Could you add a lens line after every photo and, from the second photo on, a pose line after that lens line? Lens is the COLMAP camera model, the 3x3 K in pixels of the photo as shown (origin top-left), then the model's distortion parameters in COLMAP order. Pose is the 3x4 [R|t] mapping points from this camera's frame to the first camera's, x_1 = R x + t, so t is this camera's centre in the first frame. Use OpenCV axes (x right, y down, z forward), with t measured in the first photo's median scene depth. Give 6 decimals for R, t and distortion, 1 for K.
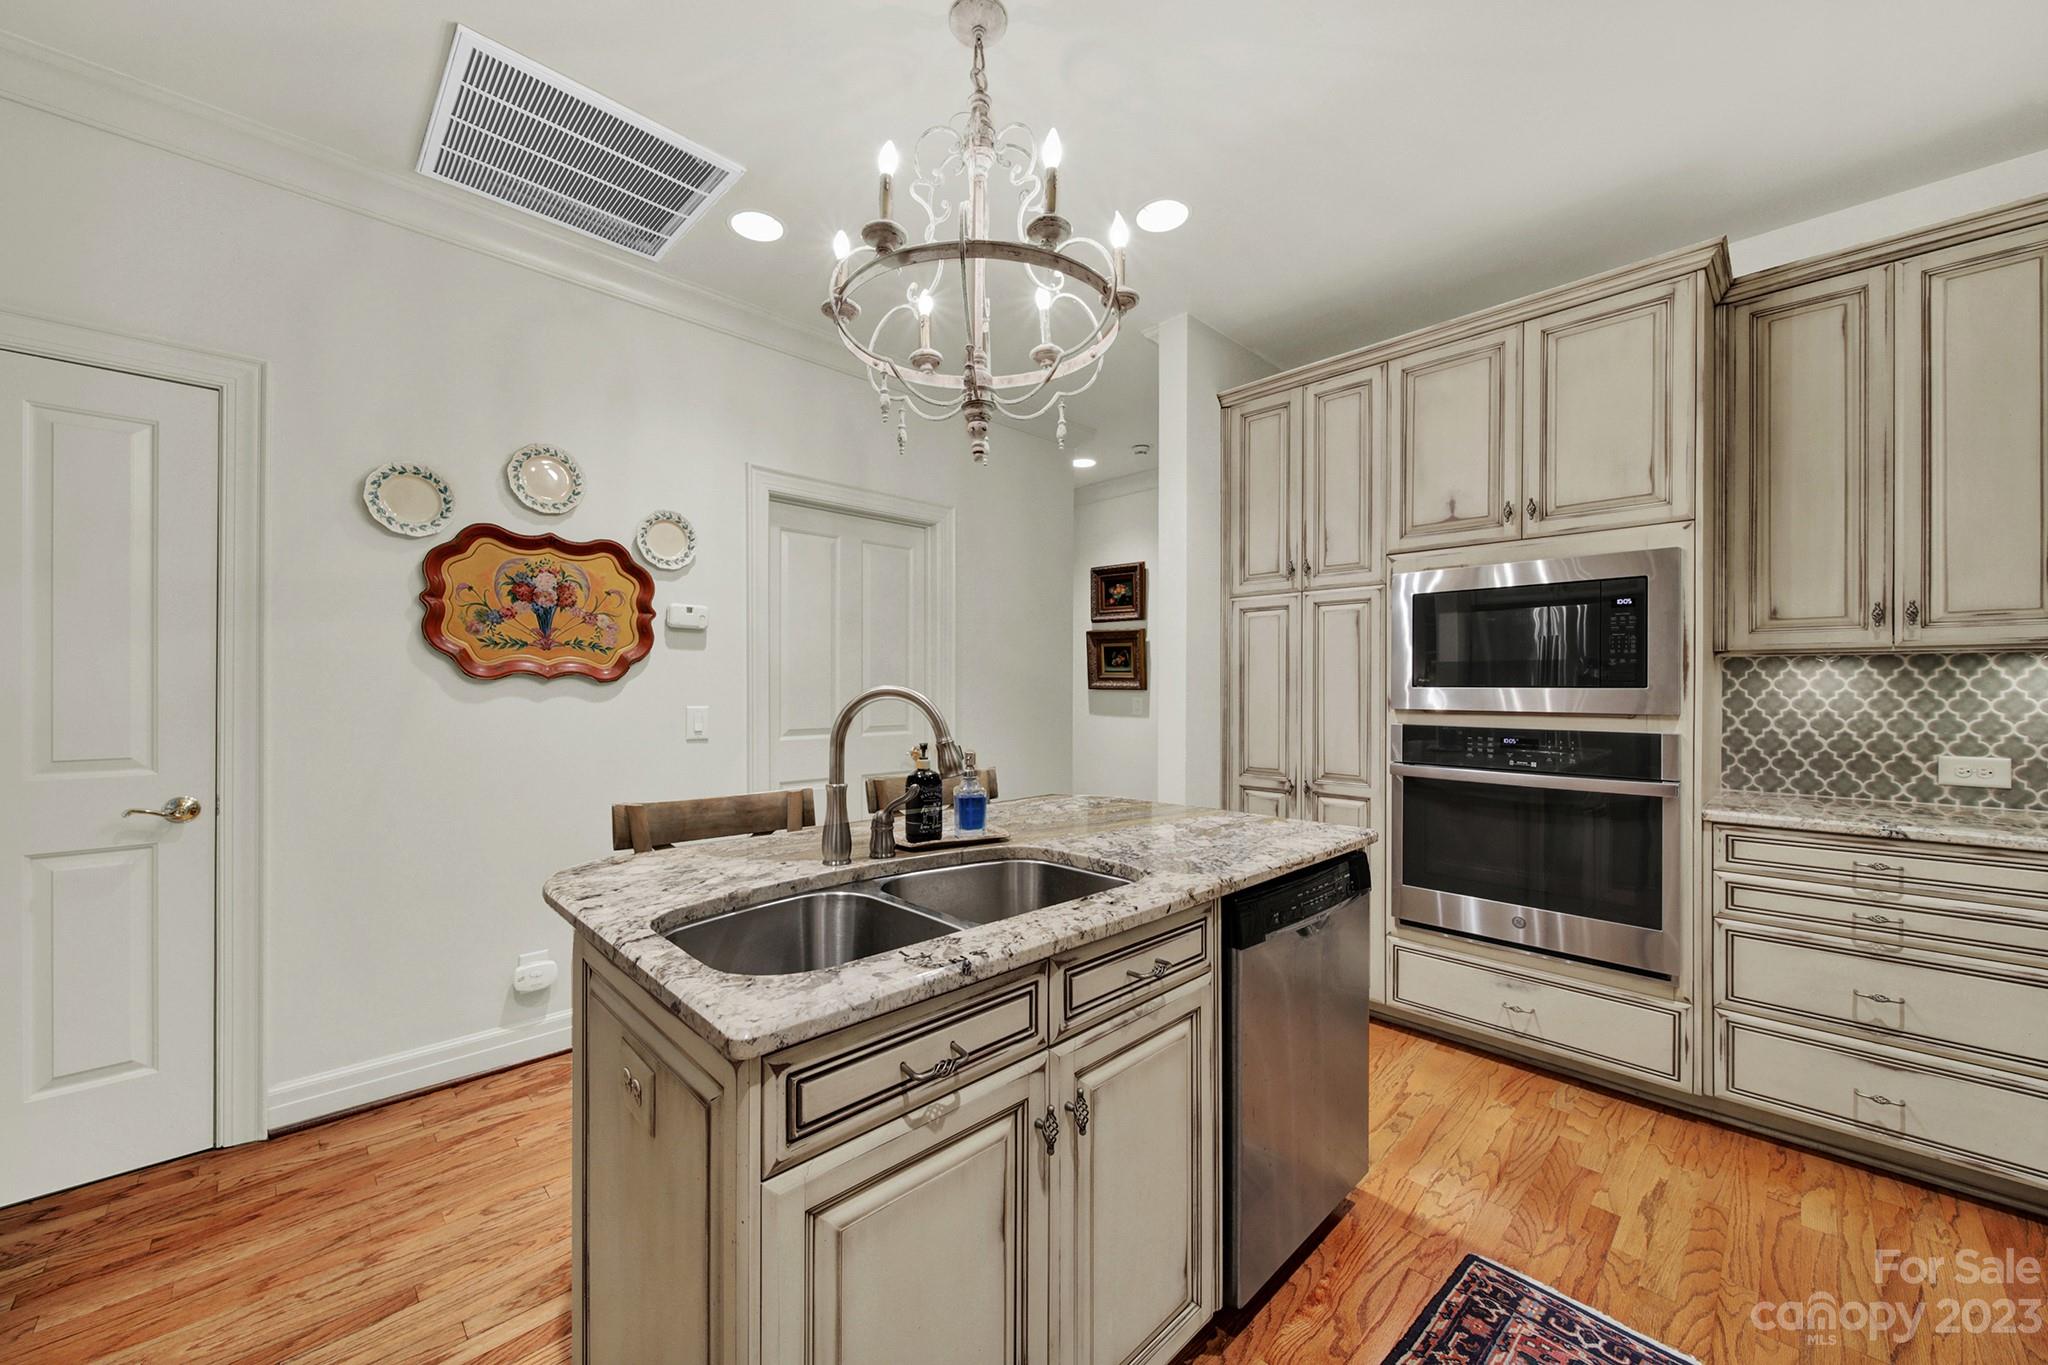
lens RADIAL K [[765.6, 0, 1010.1], [0, 765.6, 681.3], [0, 0, 1]] dist [-0.001436, -0.001005]
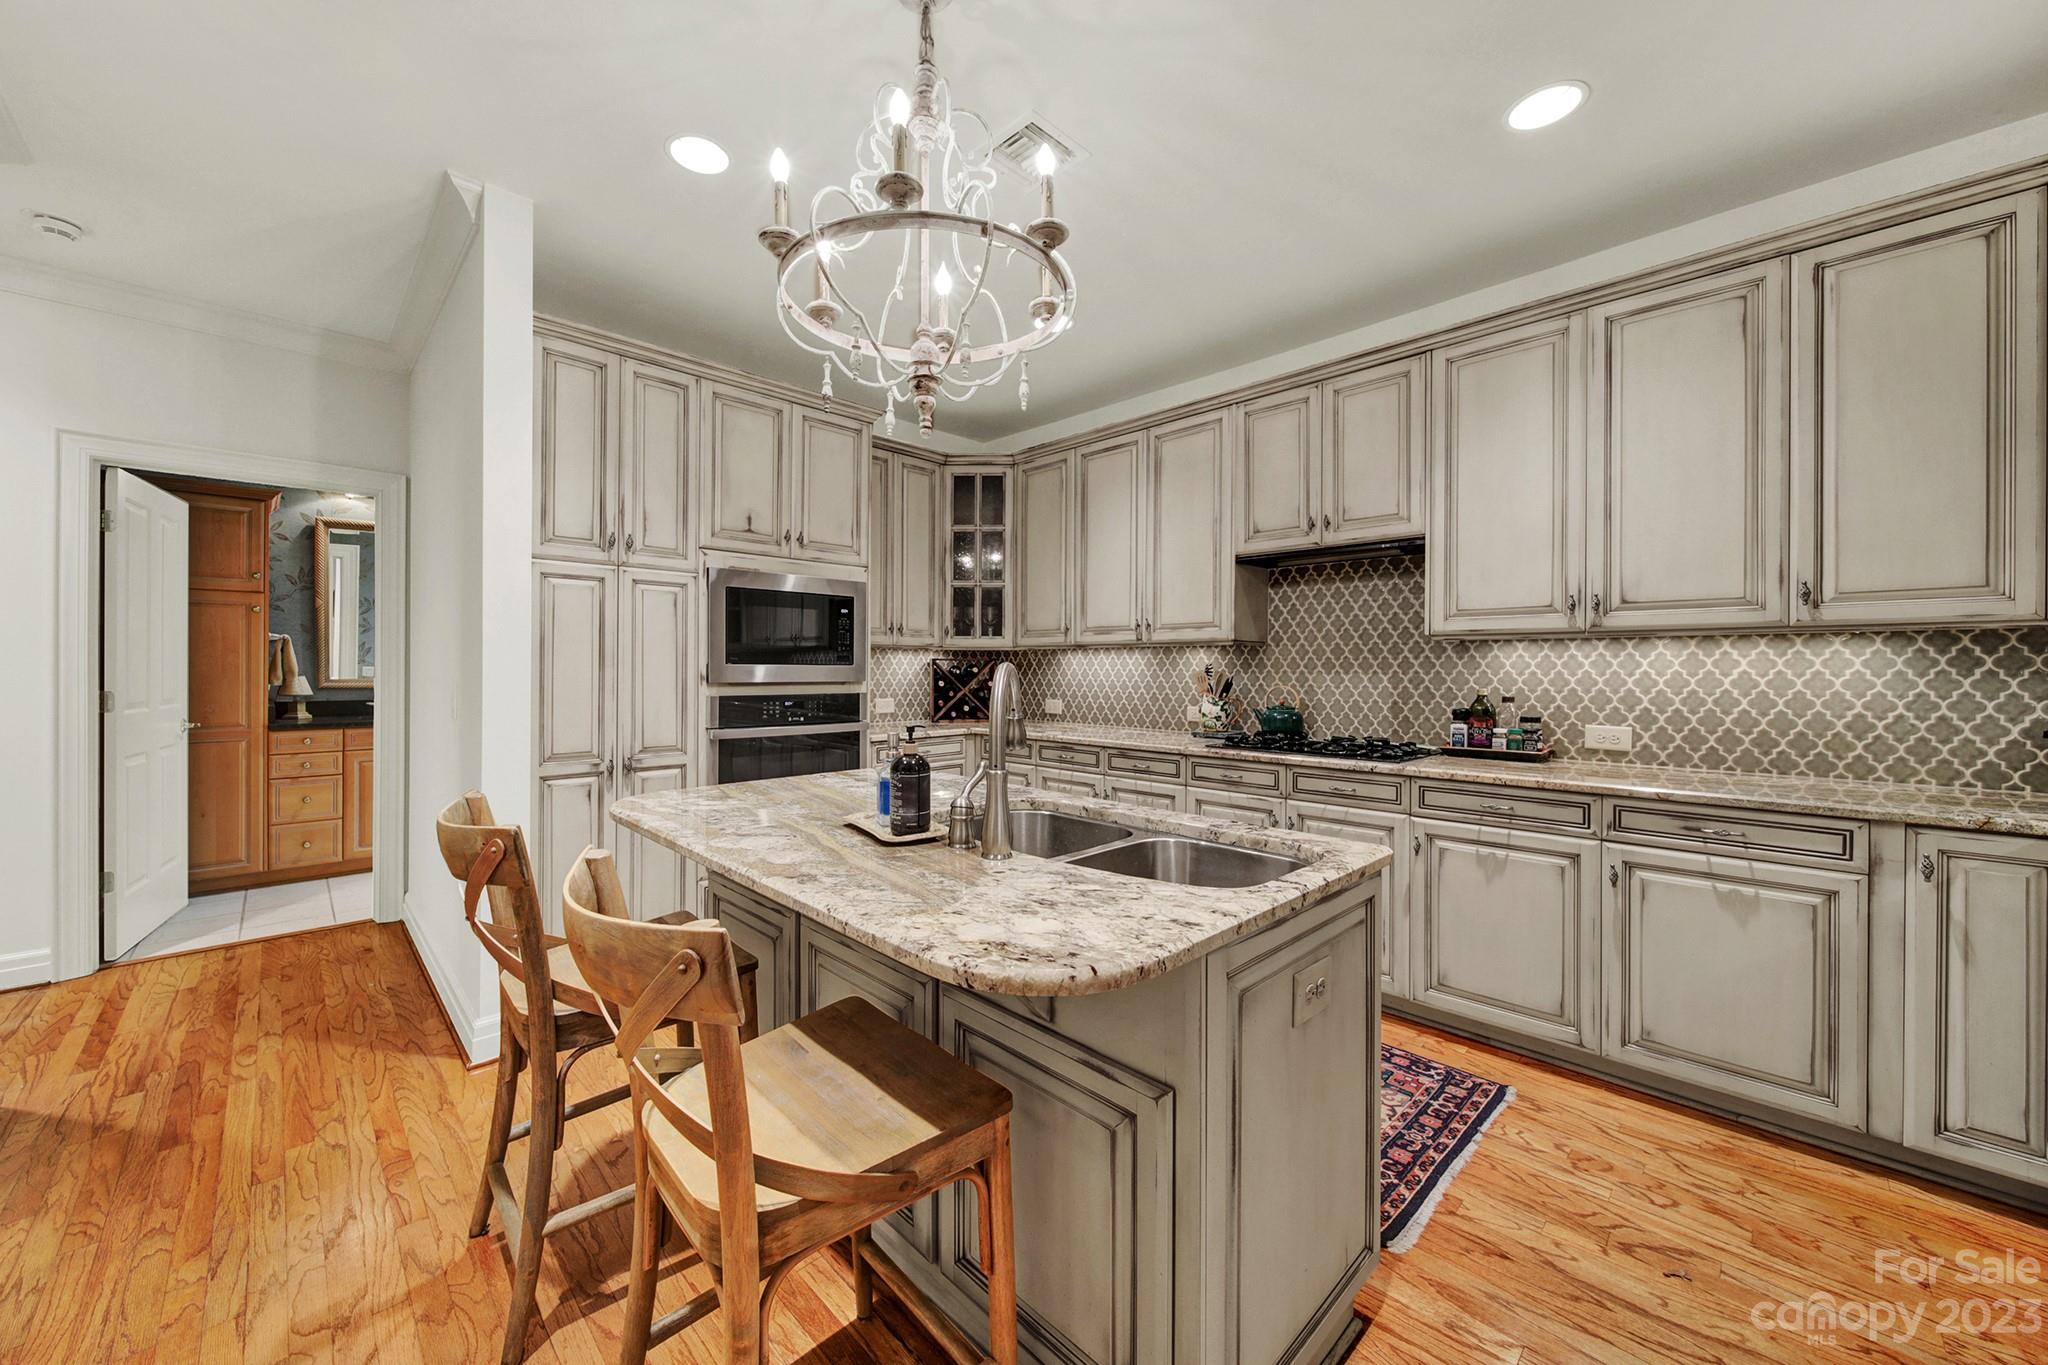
lens RADIAL K [[765.6, 0, 983.8], [0, 765.6, 665.1], [0, 0, 1]] dist [-0.001436, -0.001005]
pose [[0.004405, 0.000703, 0.999990, -0.699586], [-0.014757, 0.999891, -0.000638, 0.004129], [-0.999881, -0.014754, 0.004415, 0.618160]]
